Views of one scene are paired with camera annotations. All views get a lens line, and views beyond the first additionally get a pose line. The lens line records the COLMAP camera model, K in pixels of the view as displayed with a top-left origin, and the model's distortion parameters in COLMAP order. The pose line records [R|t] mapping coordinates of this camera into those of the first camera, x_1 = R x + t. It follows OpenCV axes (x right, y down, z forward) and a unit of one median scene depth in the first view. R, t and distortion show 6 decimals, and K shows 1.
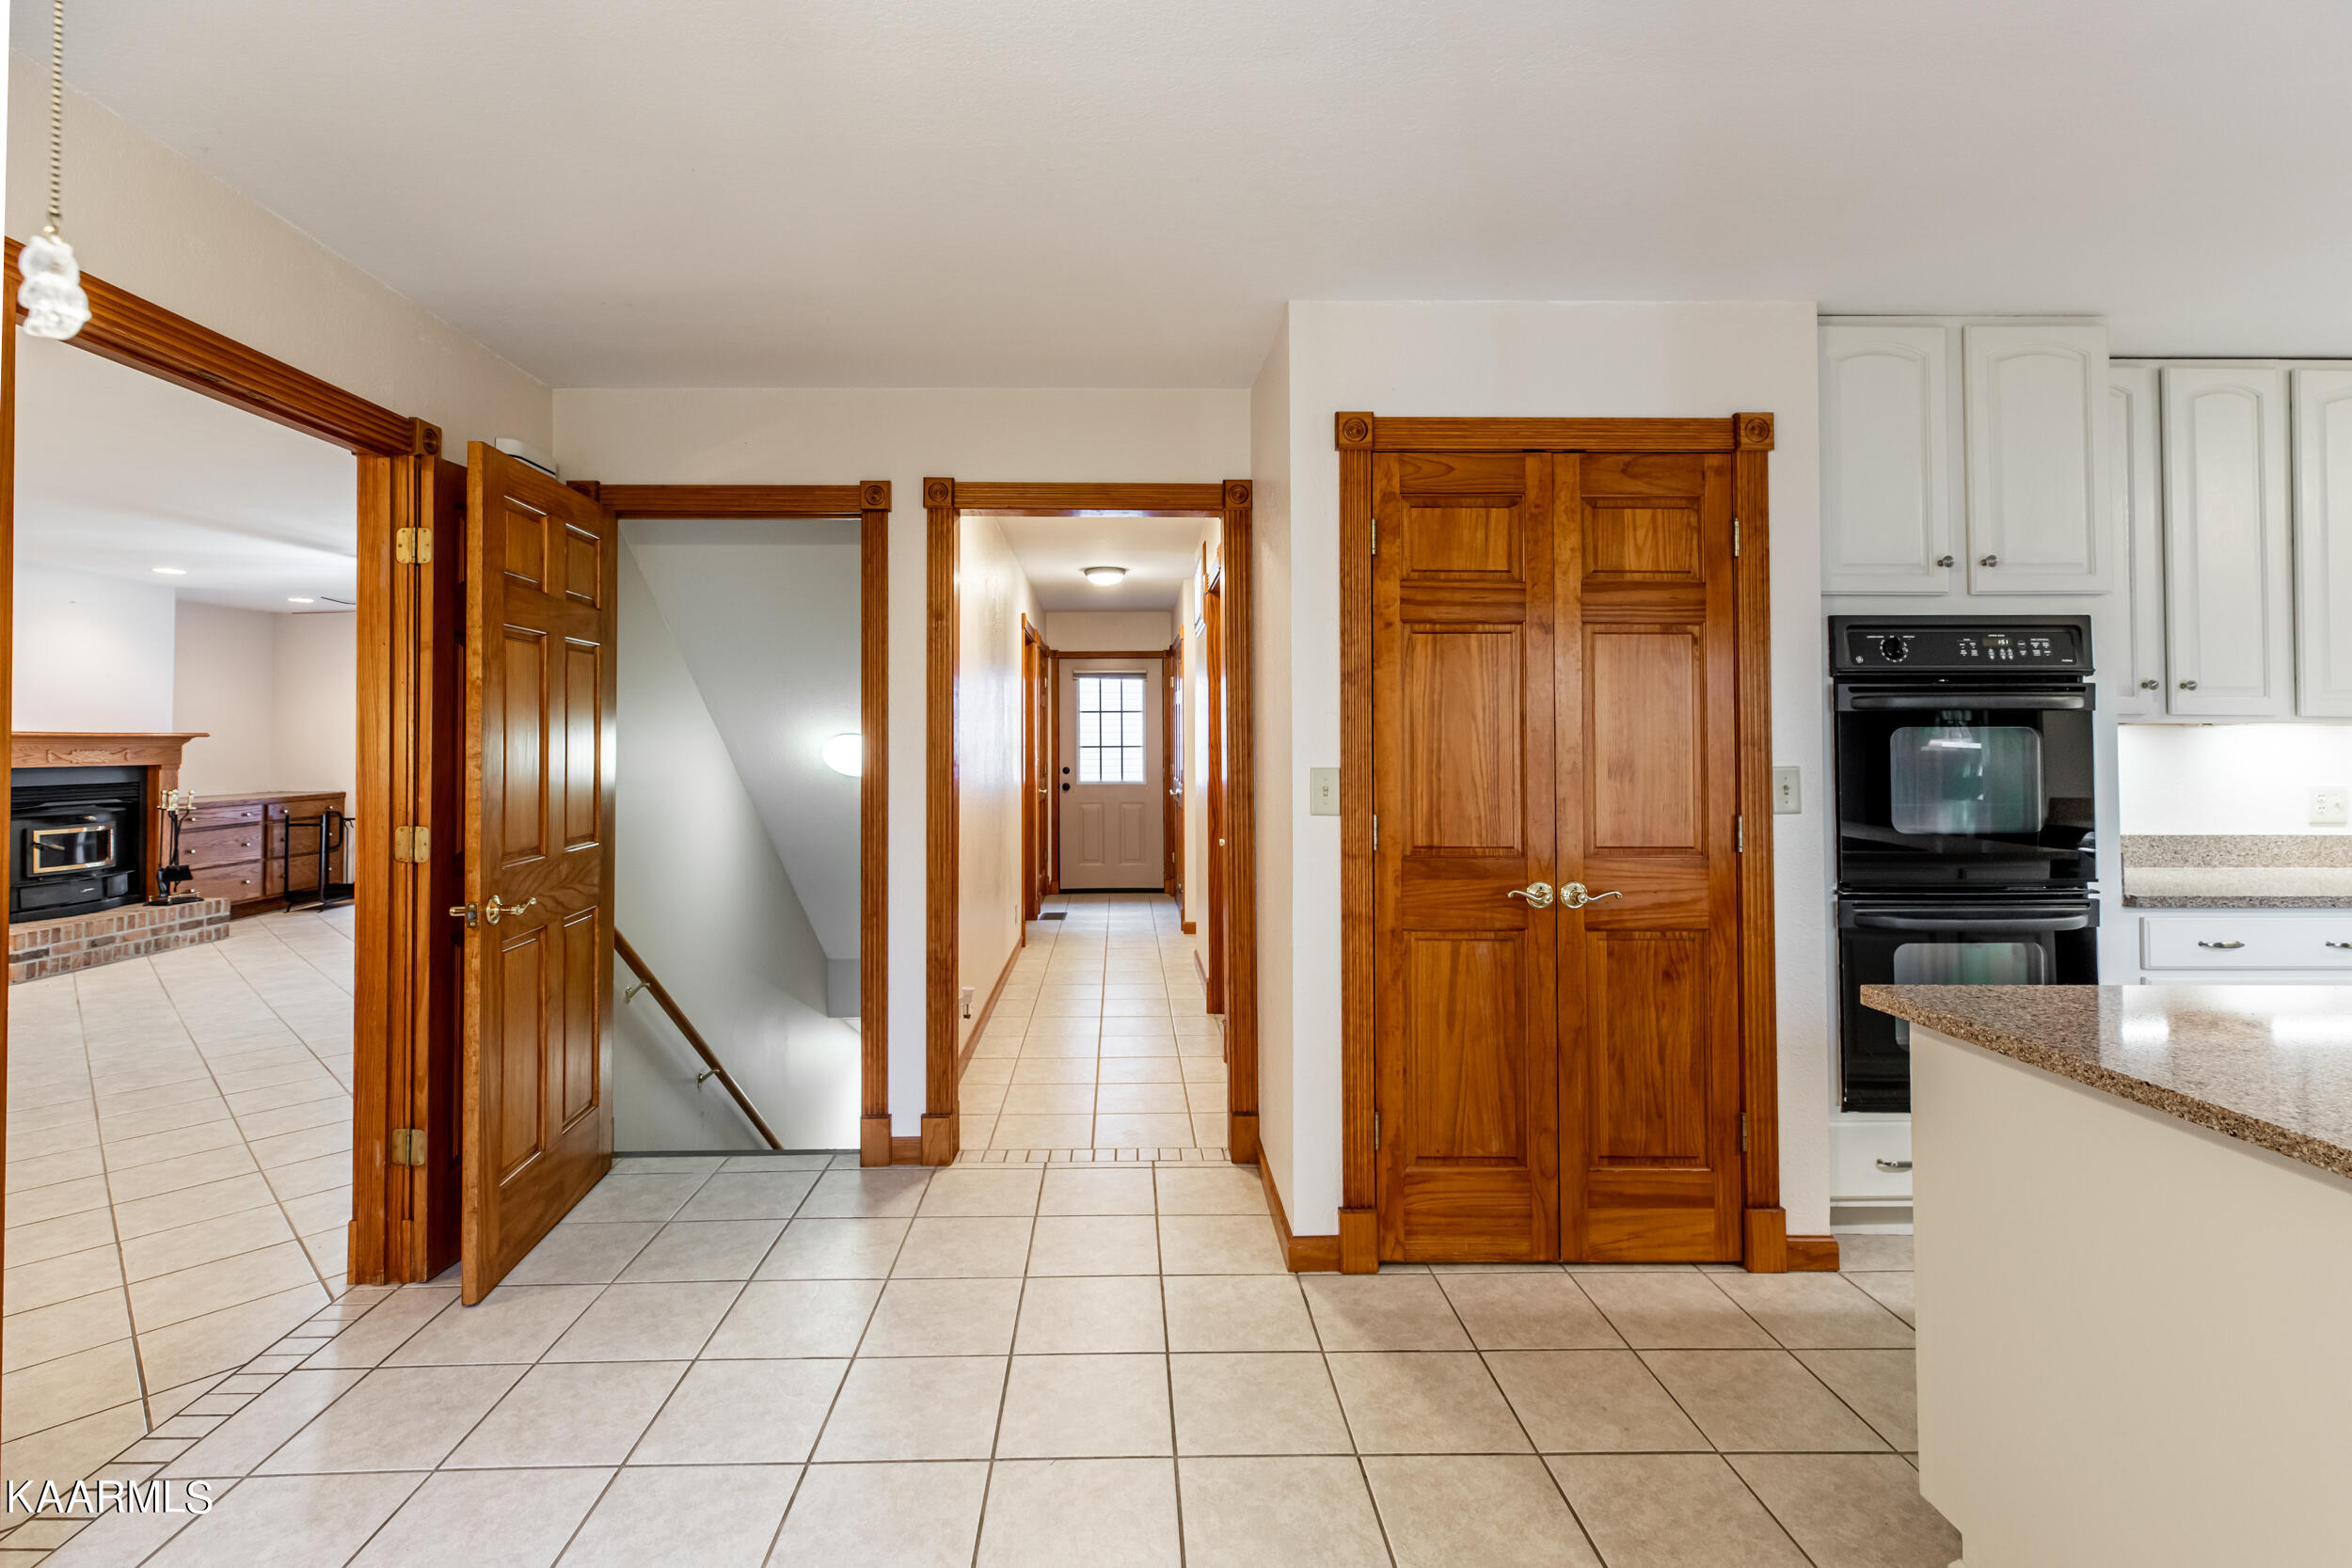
lens RADIAL K [[1076.0, 0, 1149.7], [0, 1076.0, 716.6], [0, 0, 1]] dist [0.007508, -0.000977]
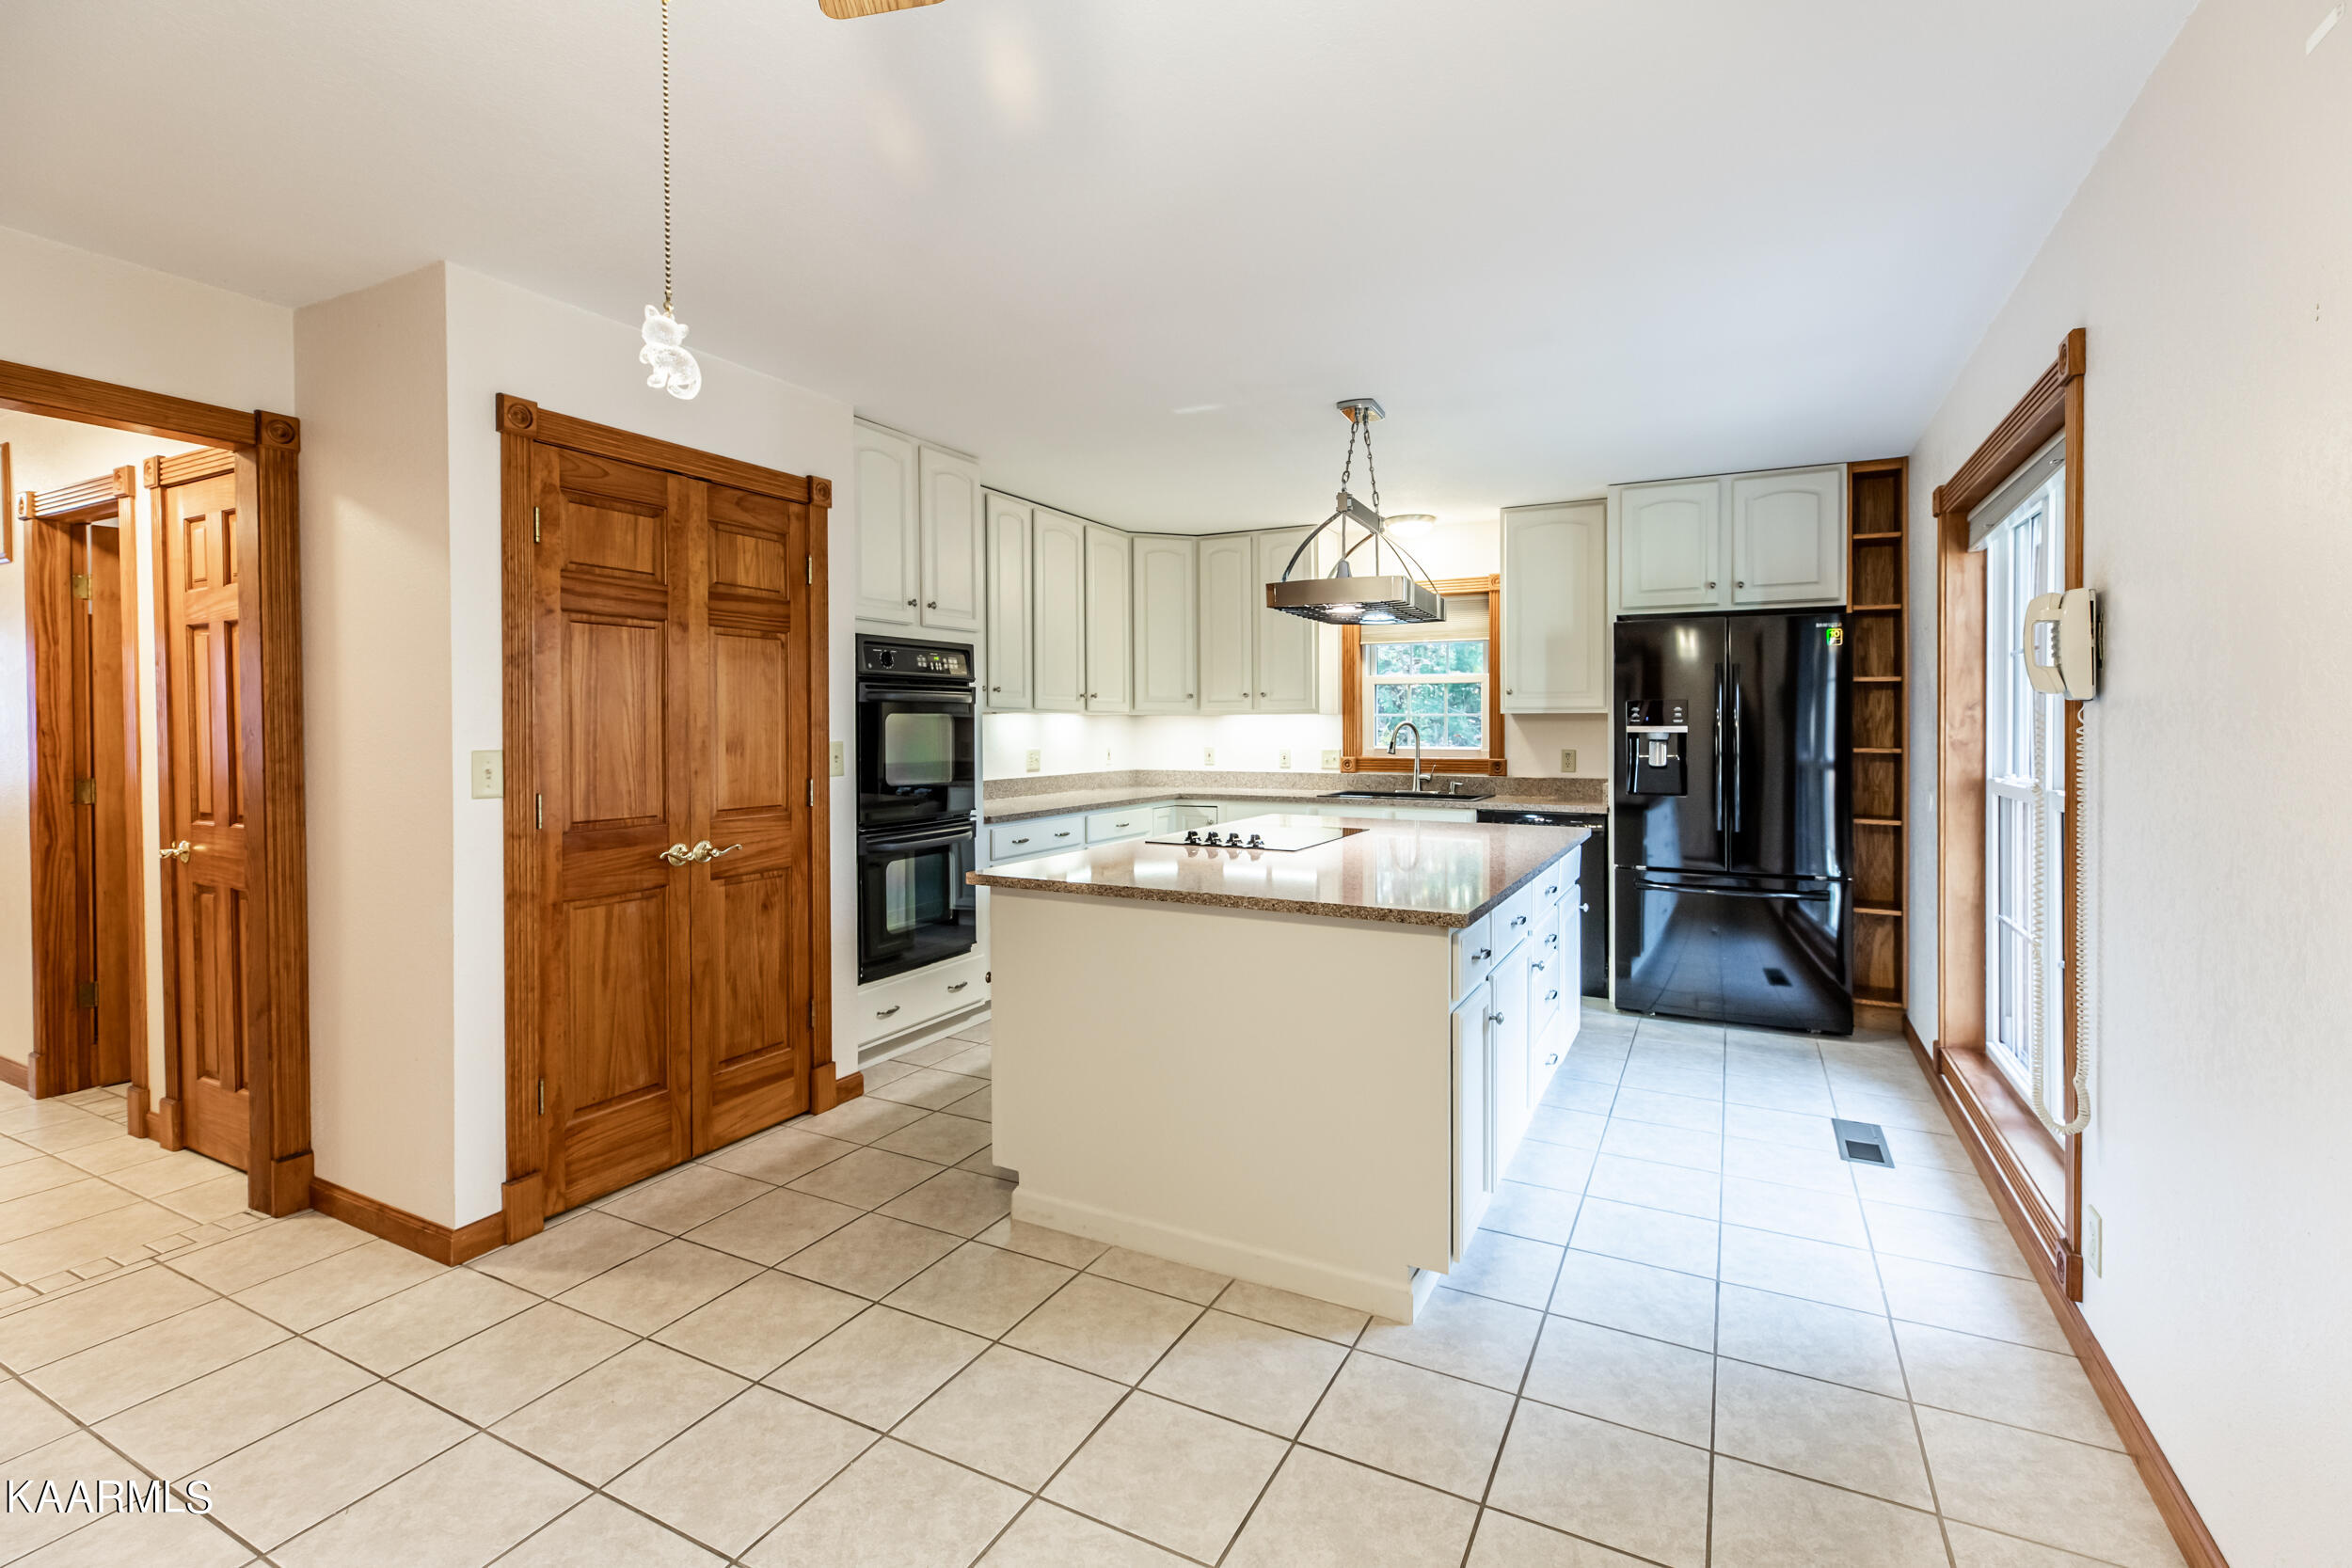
lens RADIAL K [[1076.0, 0, 1160.6], [0, 1076.0, 724.9], [0, 0, 1]] dist [0.007508, -0.000977]
pose [[0.488431, -0.002535, 0.872599, -0.401240], [-0.018025, 0.999753, 0.012993, -0.000238], [-0.872416, -0.022075, 0.488265, -0.026157]]
